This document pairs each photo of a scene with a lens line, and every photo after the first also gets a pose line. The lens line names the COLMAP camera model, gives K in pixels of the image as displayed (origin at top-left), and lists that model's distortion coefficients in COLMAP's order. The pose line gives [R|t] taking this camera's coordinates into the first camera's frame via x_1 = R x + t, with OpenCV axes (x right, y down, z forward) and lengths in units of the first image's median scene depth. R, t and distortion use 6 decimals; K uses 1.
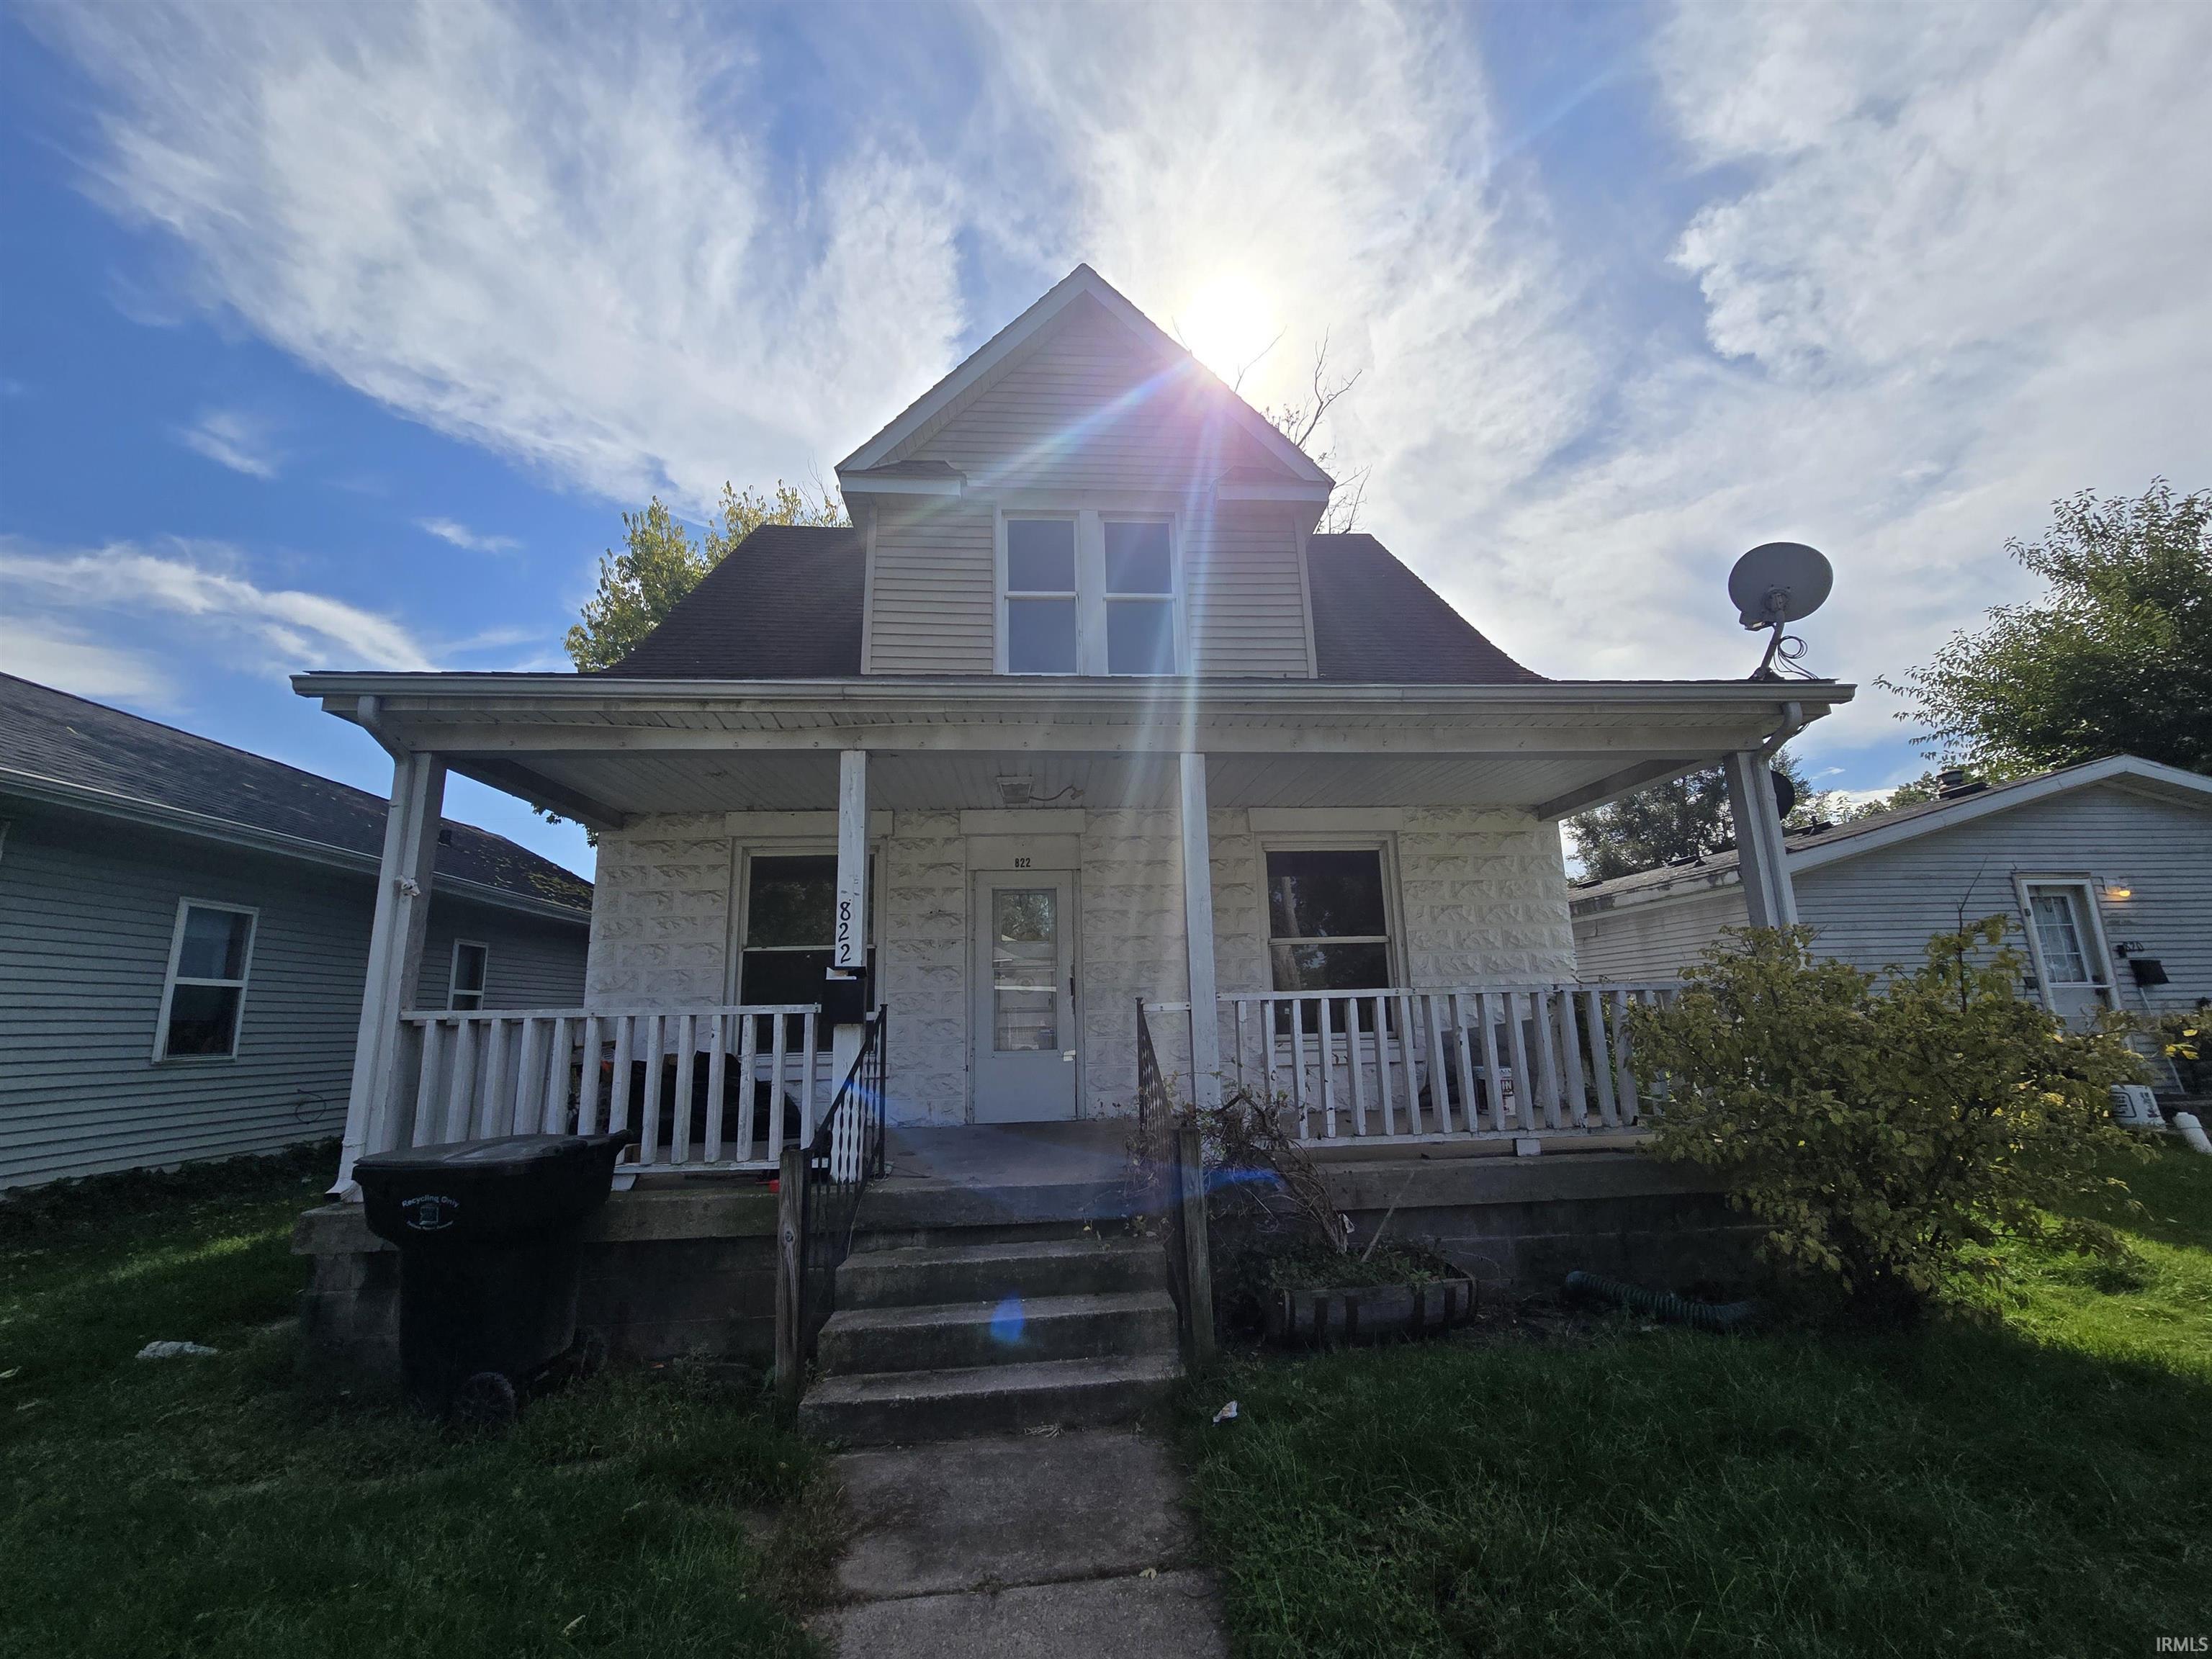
lens RADIAL K [[906.7, 0, 1158.9], [0, 906.7, 835.4], [0, 0, 1]] dist [-0.008811, 0.000270]
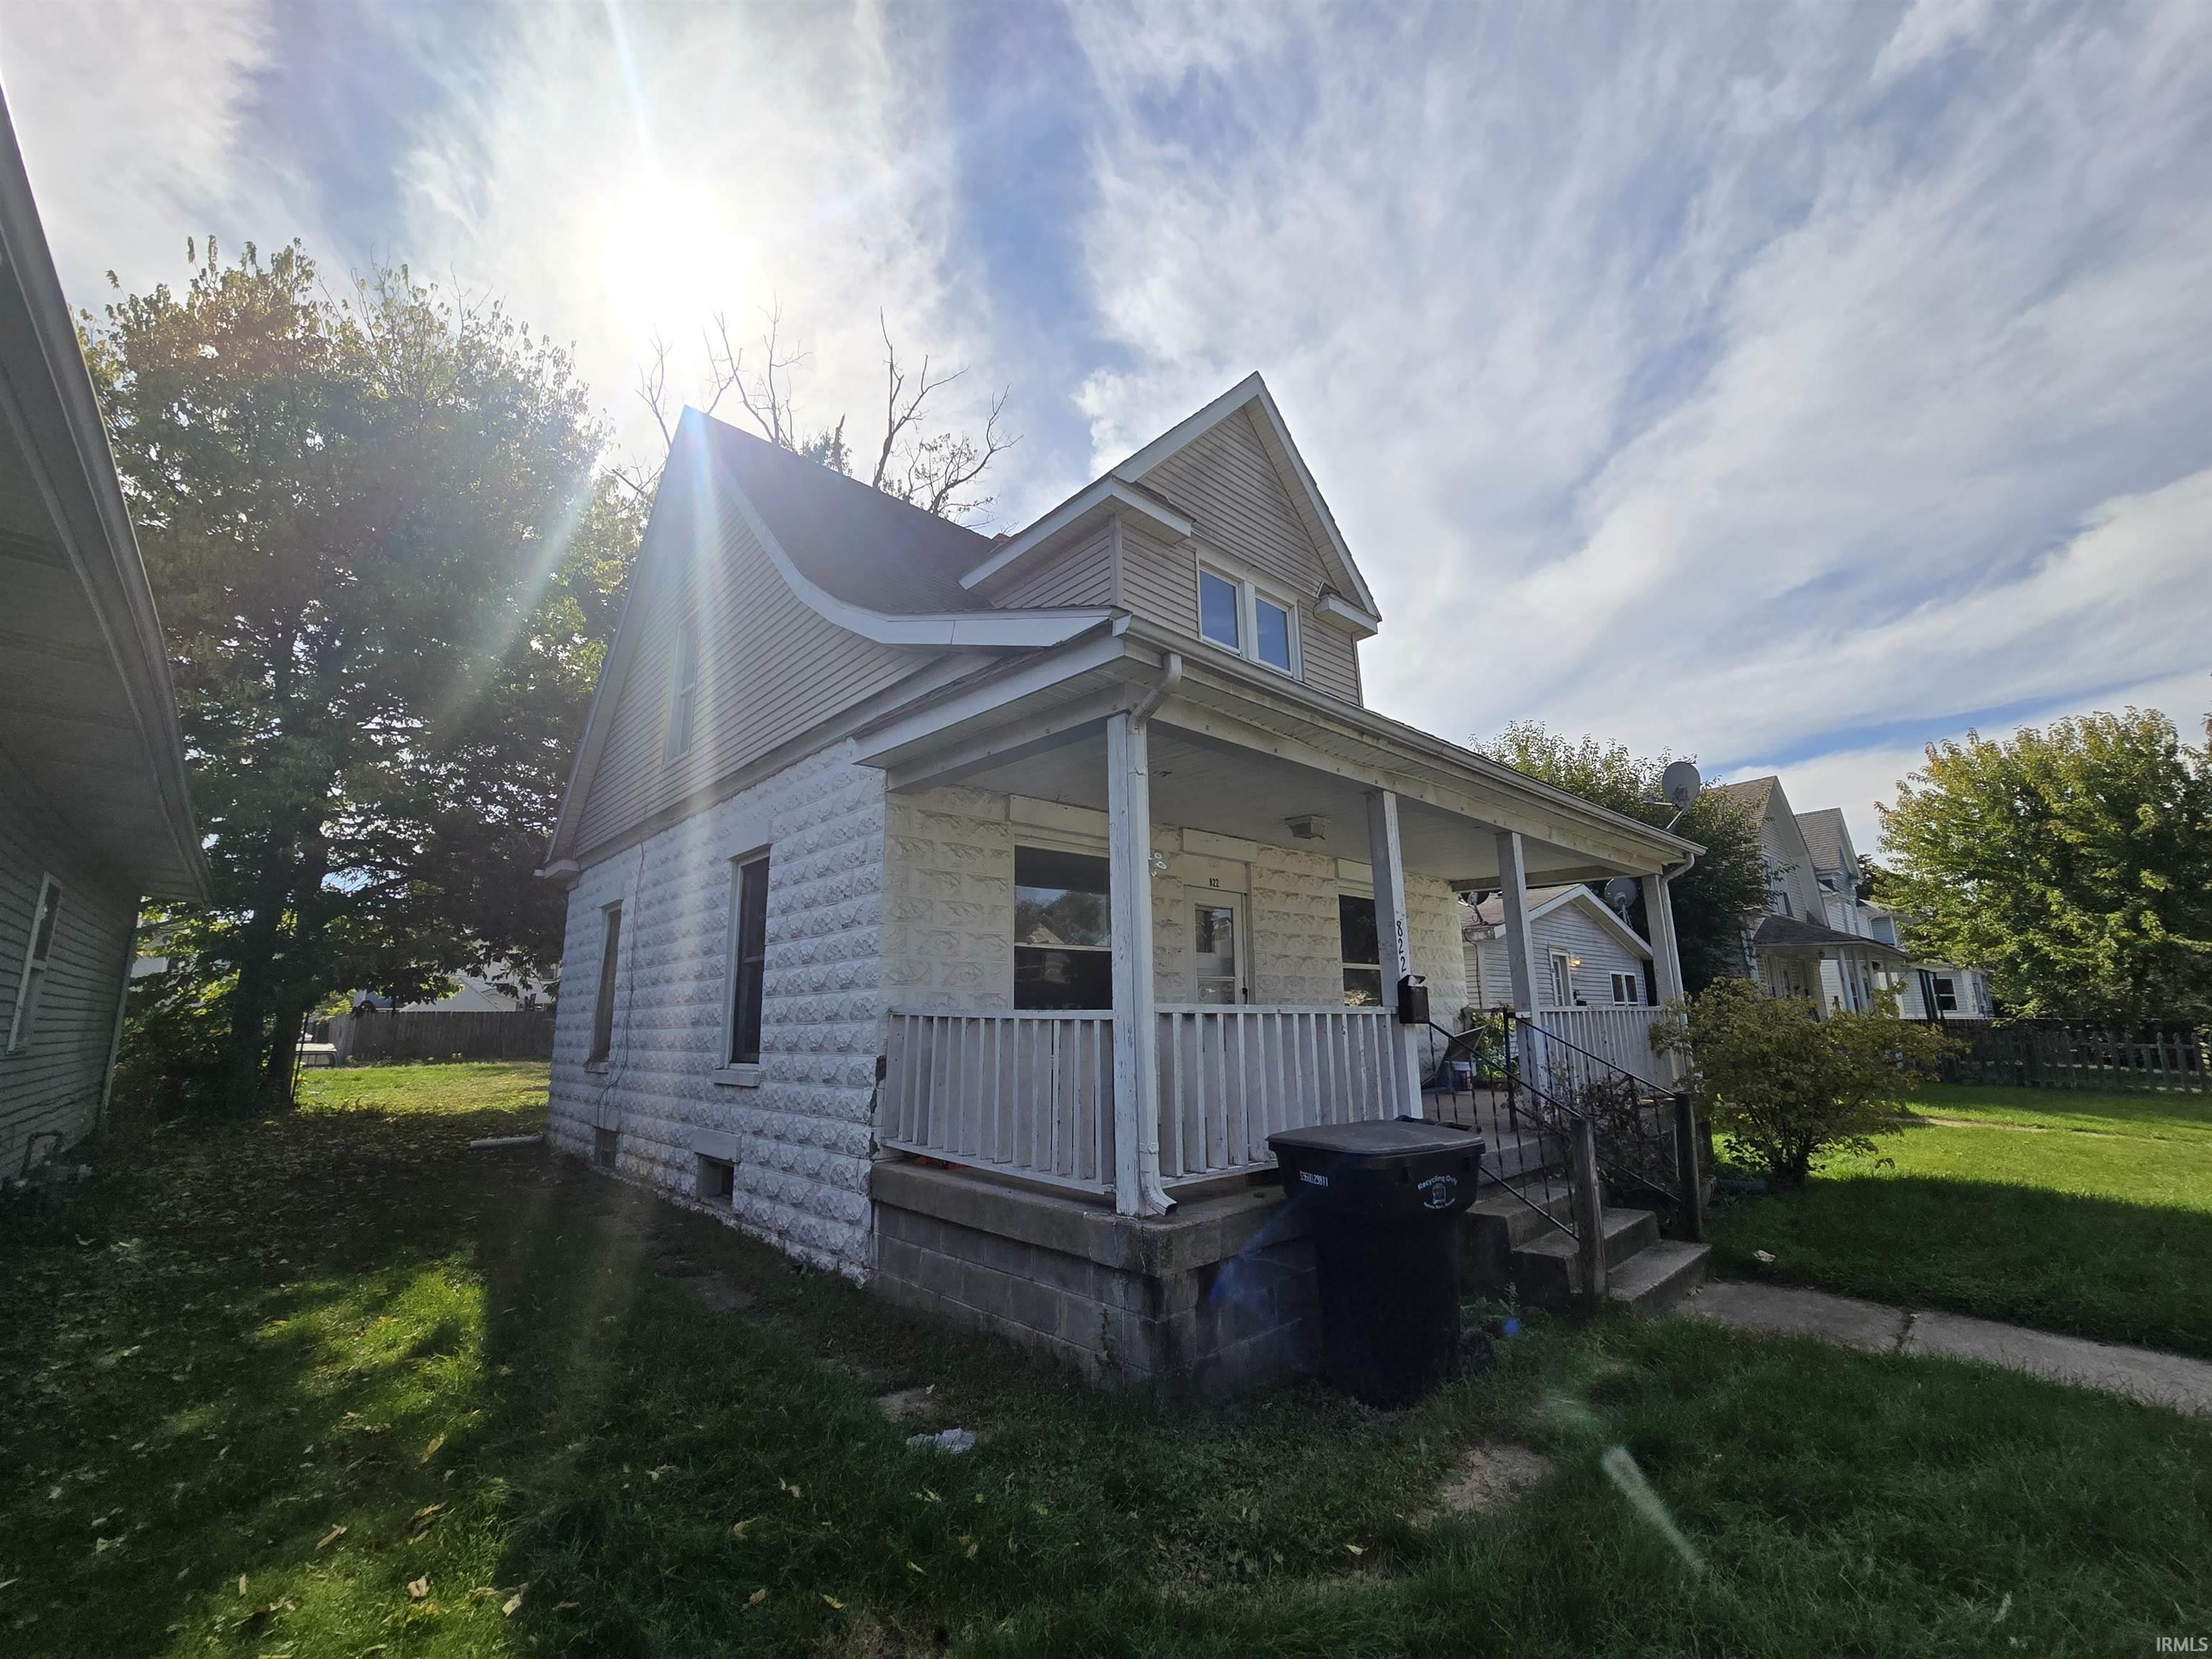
lens RADIAL K [[904.9, 0, 1106.0], [0, 904.9, 829.5], [0, 0, 1]] dist [-0.012982, 0.003848]
pose [[0.786019, 0.146201, 0.600665, -0.945318], [-0.131752, 0.988927, -0.068296, 0.059806], [-0.603999, -0.025457, 0.796578, 0.201709]]
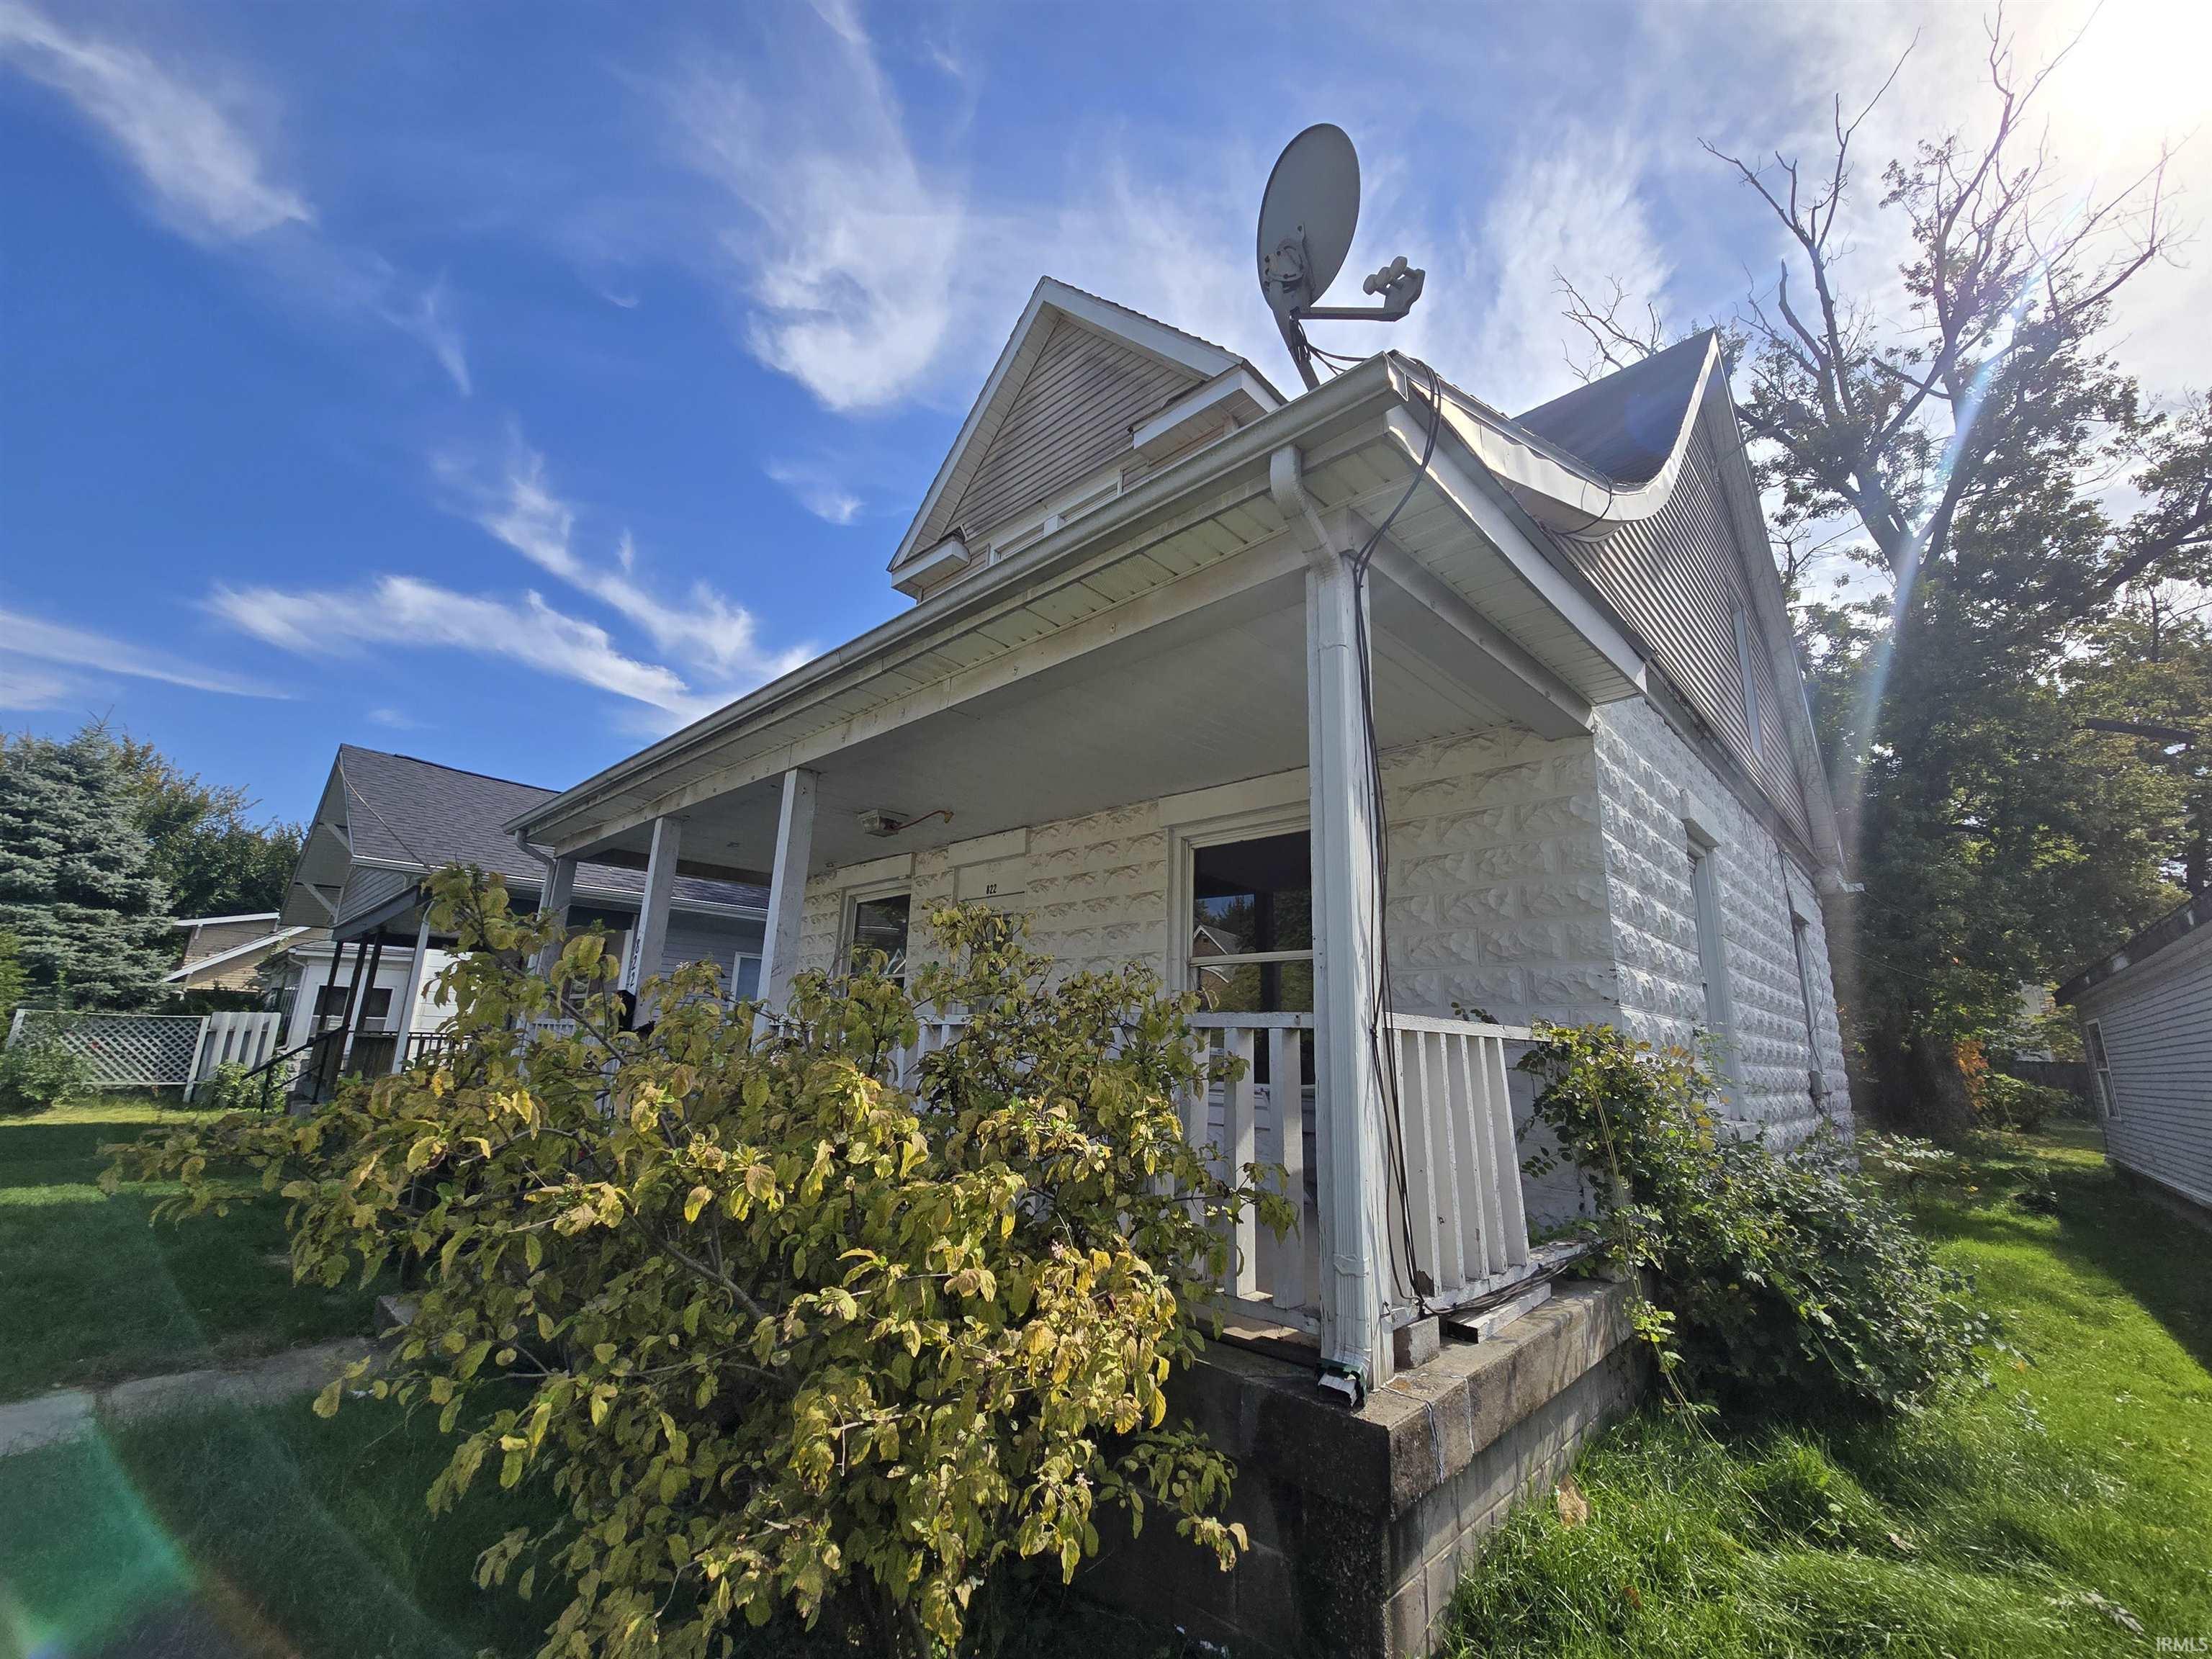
lens RADIAL K [[906.7, 0, 1158.9], [0, 906.7, 835.4], [0, 0, 1]] dist [-0.008811, 0.000270]
pose [[0.686729, -0.131107, -0.714992, 0.768799], [0.107452, 0.991104, -0.078533, 0.077329], [0.718928, -0.022896, 0.694707, 0.453563]]
